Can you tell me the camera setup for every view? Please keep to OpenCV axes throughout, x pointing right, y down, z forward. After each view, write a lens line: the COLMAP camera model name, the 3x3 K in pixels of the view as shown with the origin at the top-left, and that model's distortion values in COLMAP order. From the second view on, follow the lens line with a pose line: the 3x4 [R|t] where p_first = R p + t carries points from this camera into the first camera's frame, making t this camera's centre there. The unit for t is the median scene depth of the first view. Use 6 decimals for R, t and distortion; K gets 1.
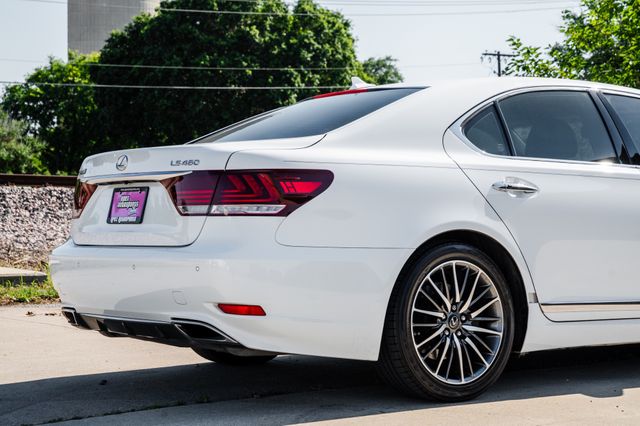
lens RADIAL K [[1166.8, 0, 344.5], [0, 1166.8, 212.4], [0, 0, 1]] dist [0.282340, 0.000000]
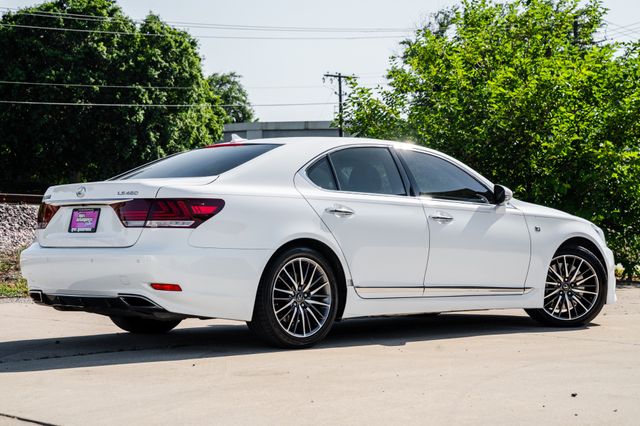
lens RADIAL K [[1161.7, 0, 316.3], [0, 1161.7, 199.9], [0, 0, 1]] dist [0.311891, 0.000000]
pose [[0.993851, 0.012099, 0.110058, -0.052184], [-0.009489, 0.999662, -0.024213, 0.001430], [-0.110314, 0.023020, 0.993630, -0.500799]]
